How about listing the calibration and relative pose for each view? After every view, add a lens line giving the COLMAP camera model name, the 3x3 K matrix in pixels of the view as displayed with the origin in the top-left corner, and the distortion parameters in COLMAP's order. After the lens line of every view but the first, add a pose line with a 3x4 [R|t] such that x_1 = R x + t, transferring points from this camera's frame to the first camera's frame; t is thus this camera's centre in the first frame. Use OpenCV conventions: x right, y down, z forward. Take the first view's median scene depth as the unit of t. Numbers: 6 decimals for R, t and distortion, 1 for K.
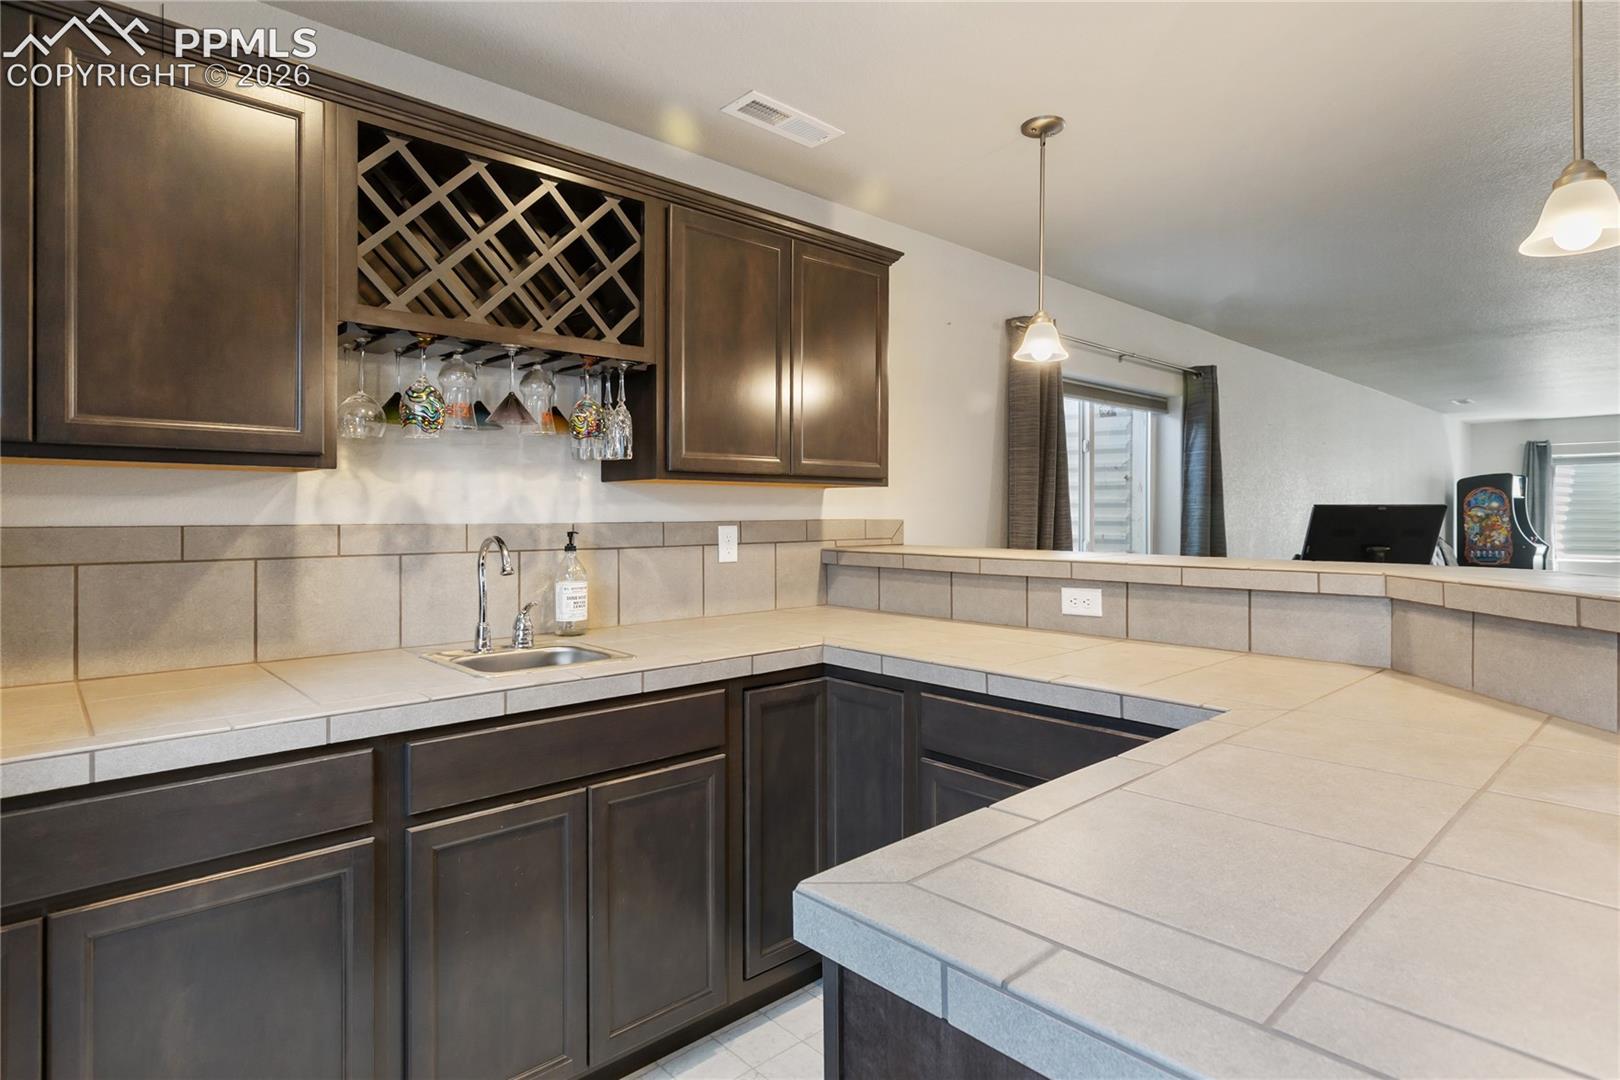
lens RADIAL K [[833.5, 0, 804.3], [0, 833.5, 511.4], [0, 0, 1]] dist [-0.000538, 0.000073]
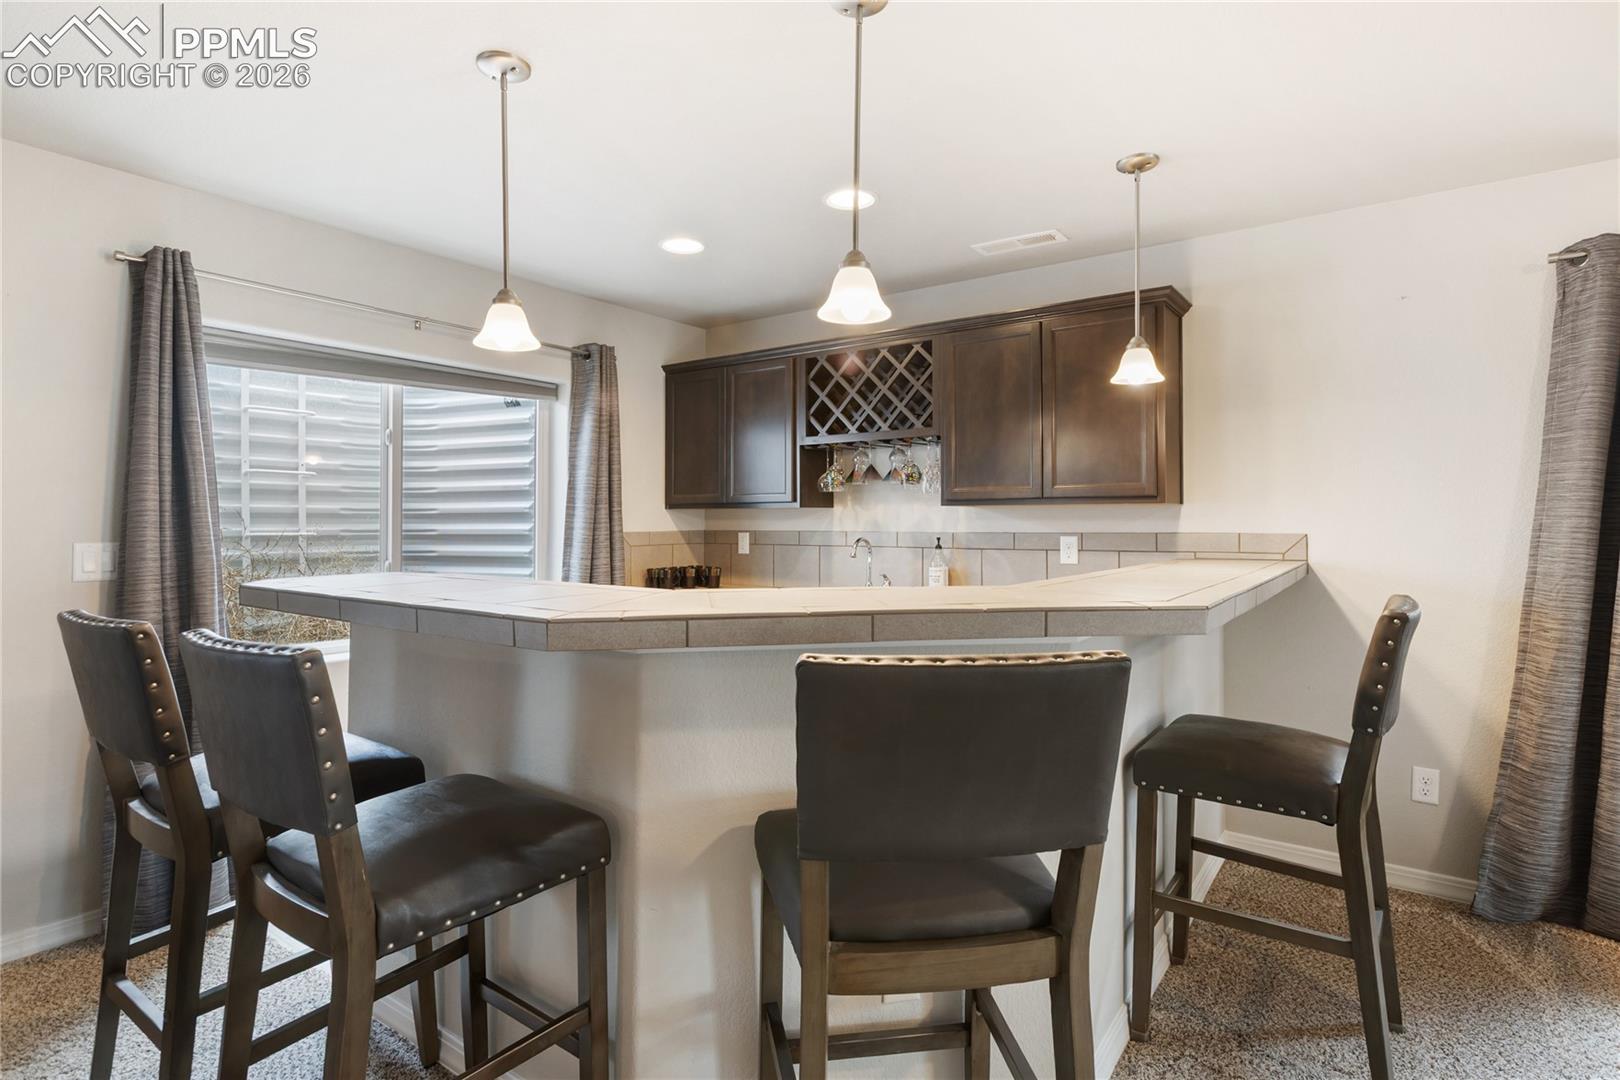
lens RADIAL K [[833.5, 0, 809.9], [0, 833.5, 531.9], [0, 0, 1]] dist [-0.000538, 0.000073]
pose [[0.207268, 0.008776, -0.978245, 1.416144], [0.000592, 0.999958, 0.009096, -0.002273], [0.978284, -0.002465, 0.207254, 0.422140]]
